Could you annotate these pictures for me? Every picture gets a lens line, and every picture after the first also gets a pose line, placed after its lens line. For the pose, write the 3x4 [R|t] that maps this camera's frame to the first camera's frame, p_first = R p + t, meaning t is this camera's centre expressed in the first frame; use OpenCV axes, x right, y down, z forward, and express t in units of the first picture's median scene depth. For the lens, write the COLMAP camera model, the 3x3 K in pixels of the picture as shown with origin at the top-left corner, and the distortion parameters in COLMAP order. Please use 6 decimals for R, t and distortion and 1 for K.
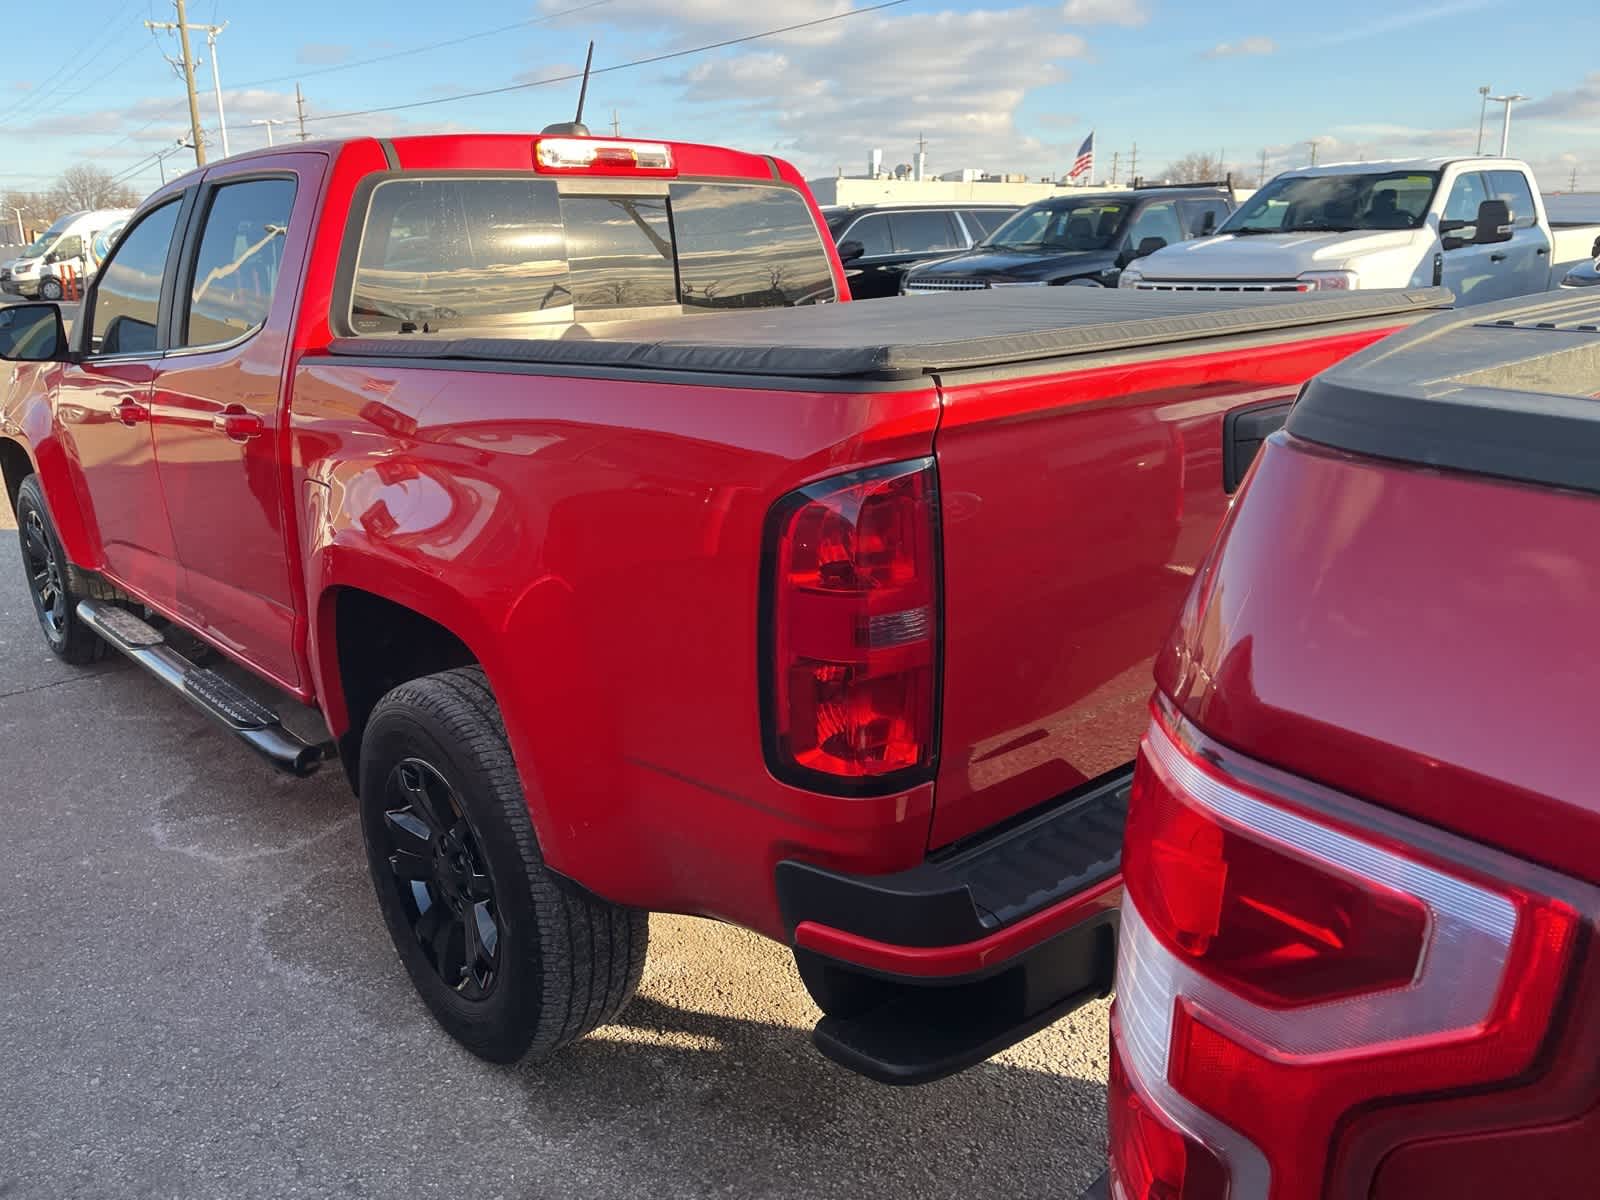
lens RADIAL K [[1208.2, 0, 799.4], [0, 1208.2, 606.0], [0, 0, 1]] dist [0.078168, -0.105712]
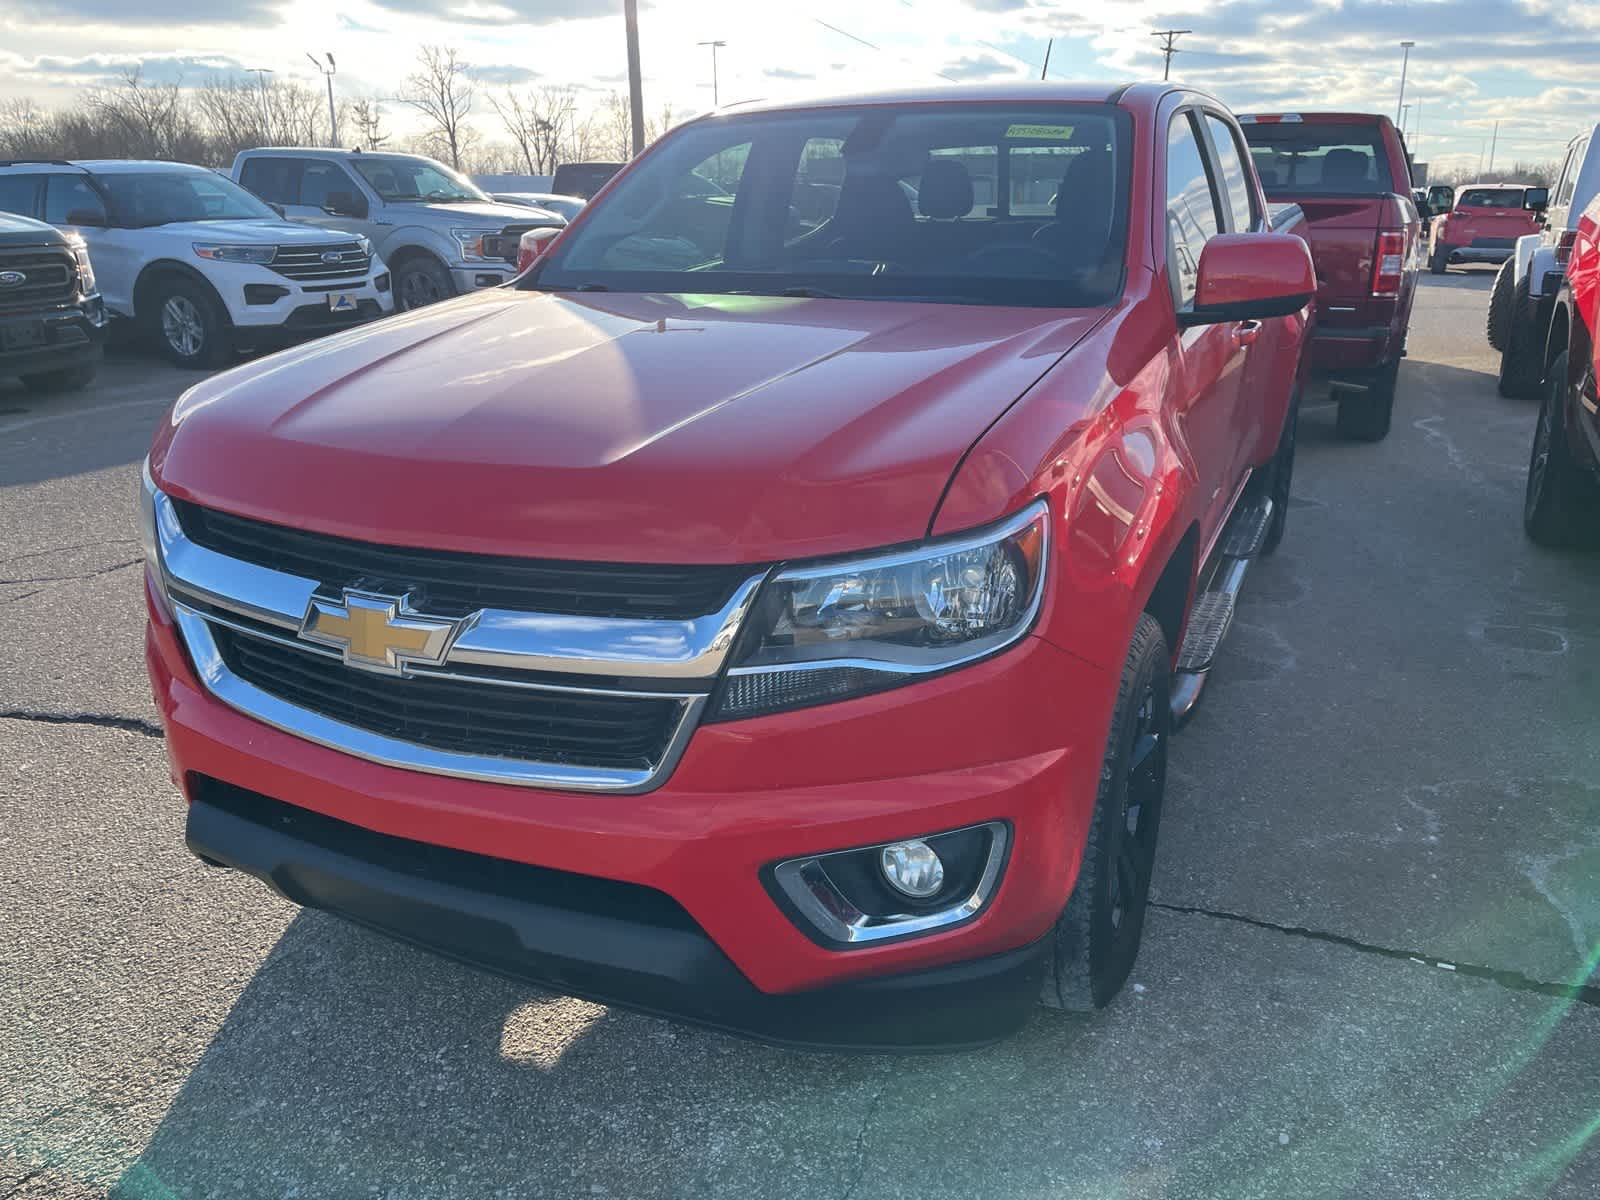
lens RADIAL K [[1208.2, 0, 824.1], [0, 1208.2, 597.5], [0, 0, 1]] dist [0.078168, -0.105712]
pose [[-0.401620, -0.271258, 0.874711, -1.564340], [0.272187, 0.876611, 0.396821, -0.533753], [-0.874423, 0.397457, -0.278232, 1.954913]]
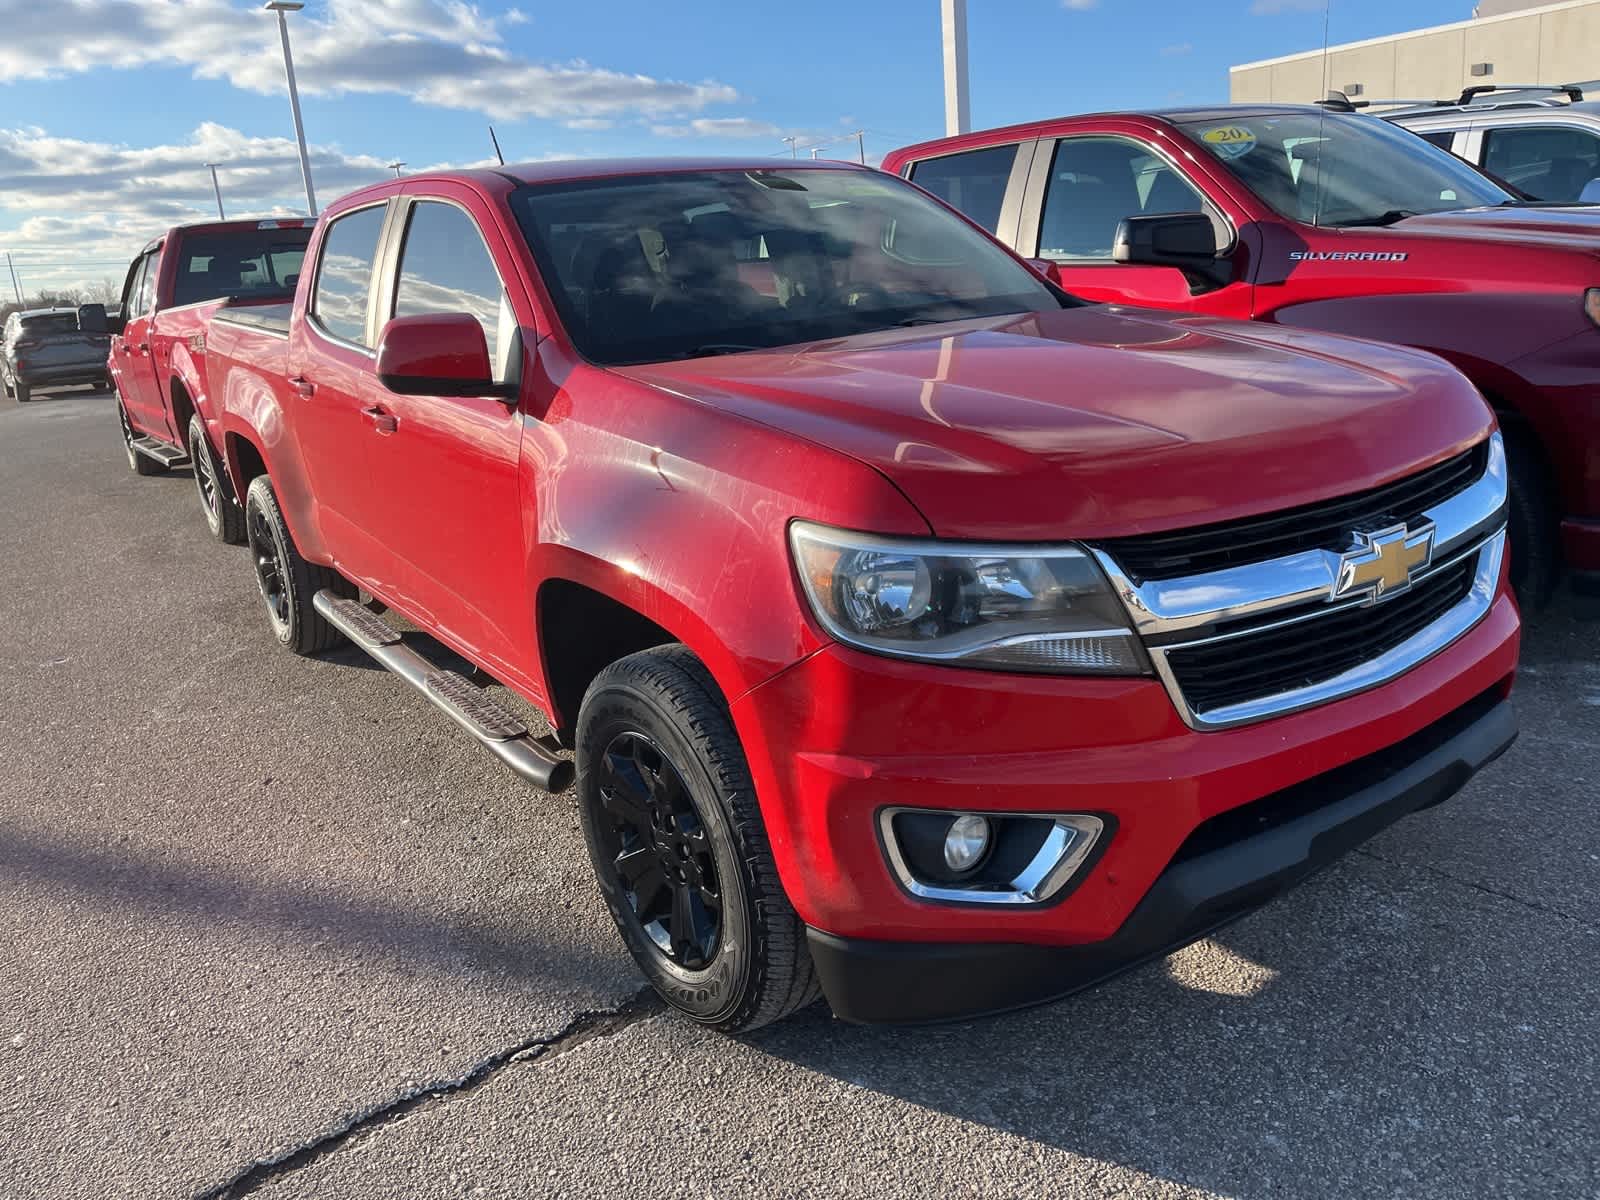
lens RADIAL K [[1208.2, 0, 783.3], [0, 1208.2, 585.1], [0, 0, 1]] dist [0.078168, -0.105712]
pose [[-0.987460, 0.062434, 0.144997, -0.736539], [0.129905, 0.843254, 0.521581, -0.732637], [-0.089705, 0.533877, -0.840790, 2.595145]]
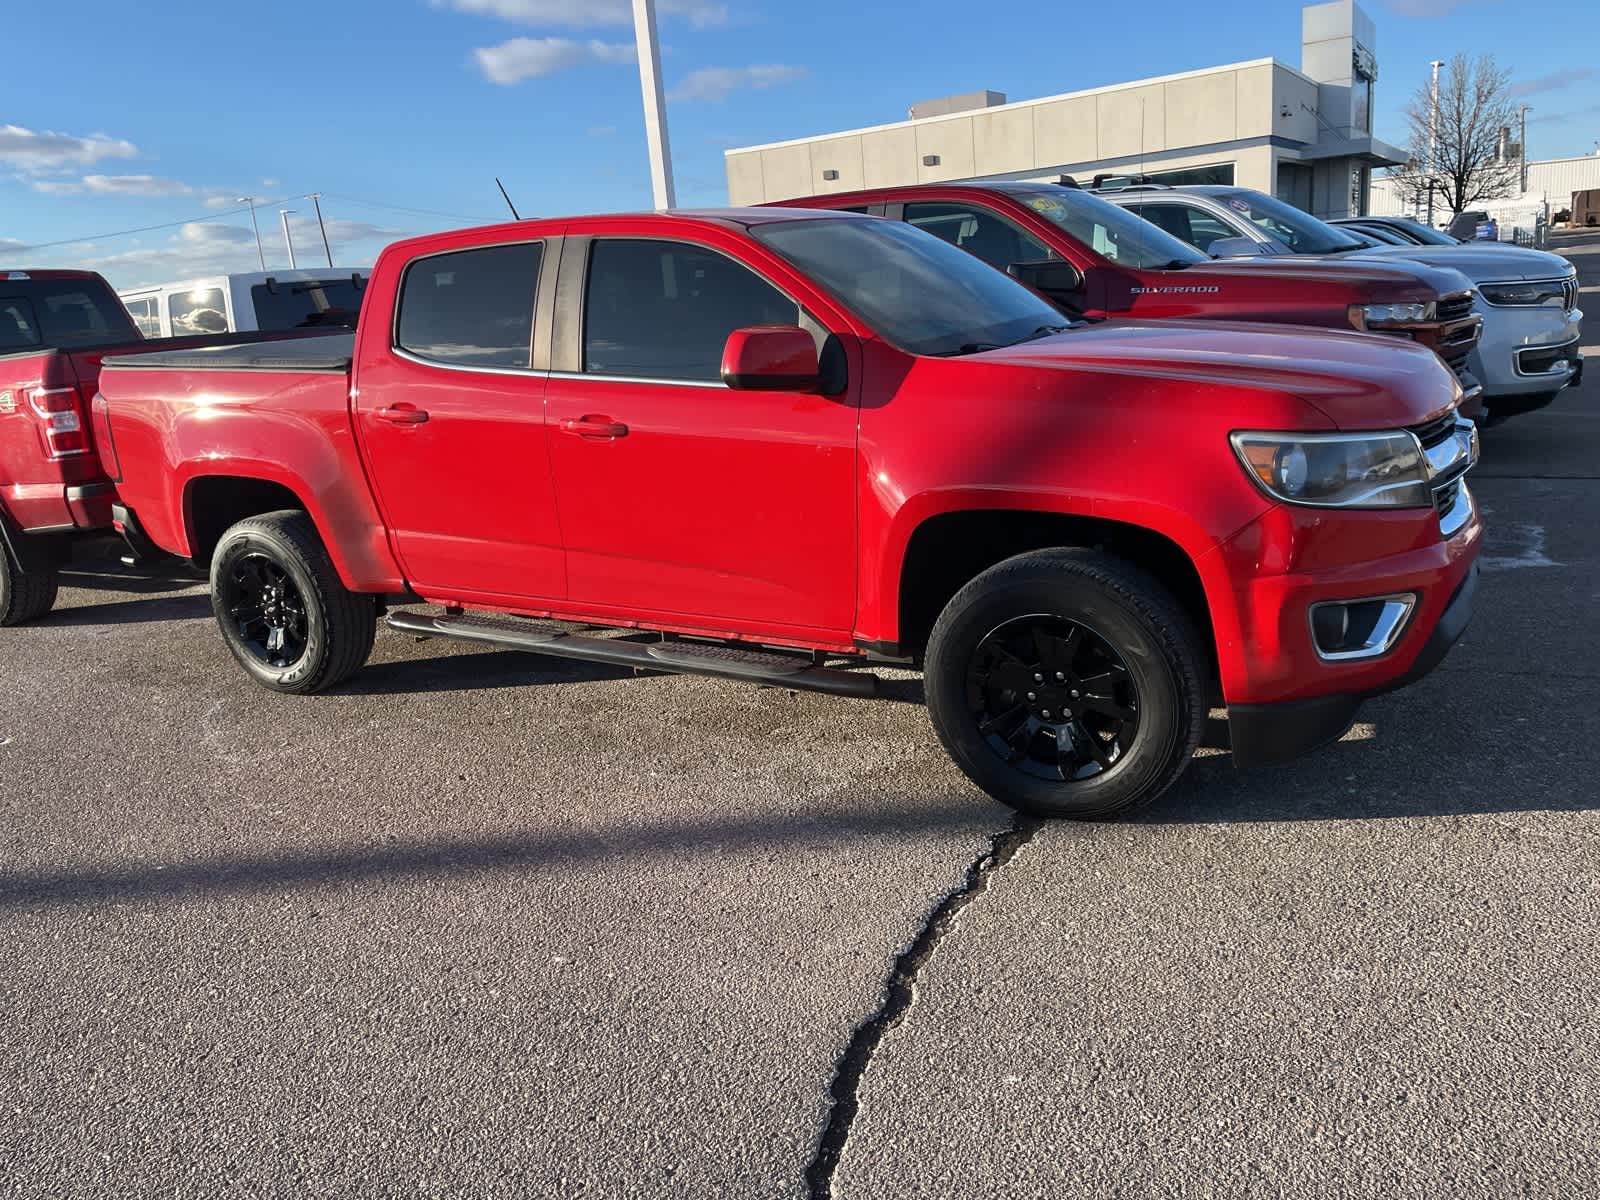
lens RADIAL K [[1208.2, 0, 790.7], [0, 1208.2, 593.7], [0, 0, 1]] dist [0.078168, -0.105712]
pose [[-0.946789, 0.173872, -0.270850, -0.012282], [0.010900, 0.858364, 0.512925, -0.830967], [0.321671, 0.482679, -0.814585, 2.803014]]
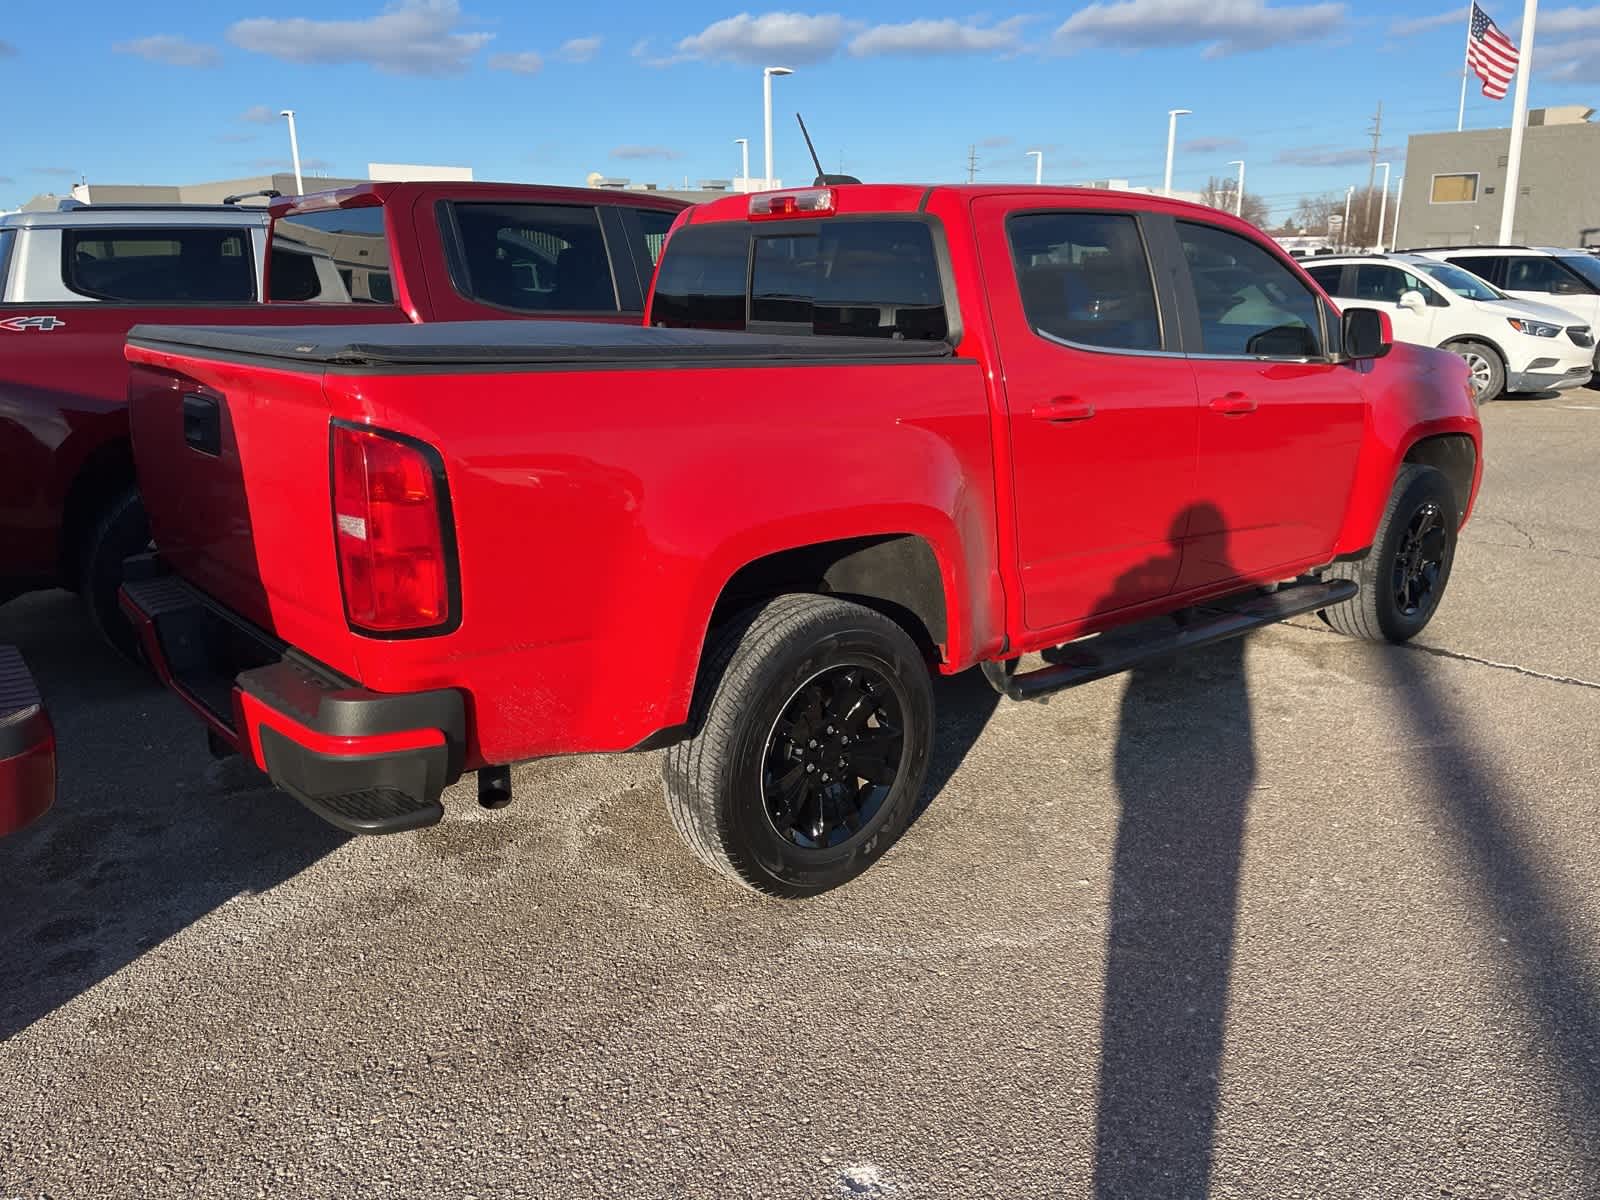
lens RADIAL K [[1208.2, 0, 802.0], [0, 1208.2, 601.5], [0, 0, 1]] dist [0.078168, -0.105712]
pose [[-0.009842, 0.281750, -0.959437, 1.158844], [-0.277473, 0.921035, 0.273319, -0.345043], [0.960683, 0.268908, 0.069113, 1.075431]]
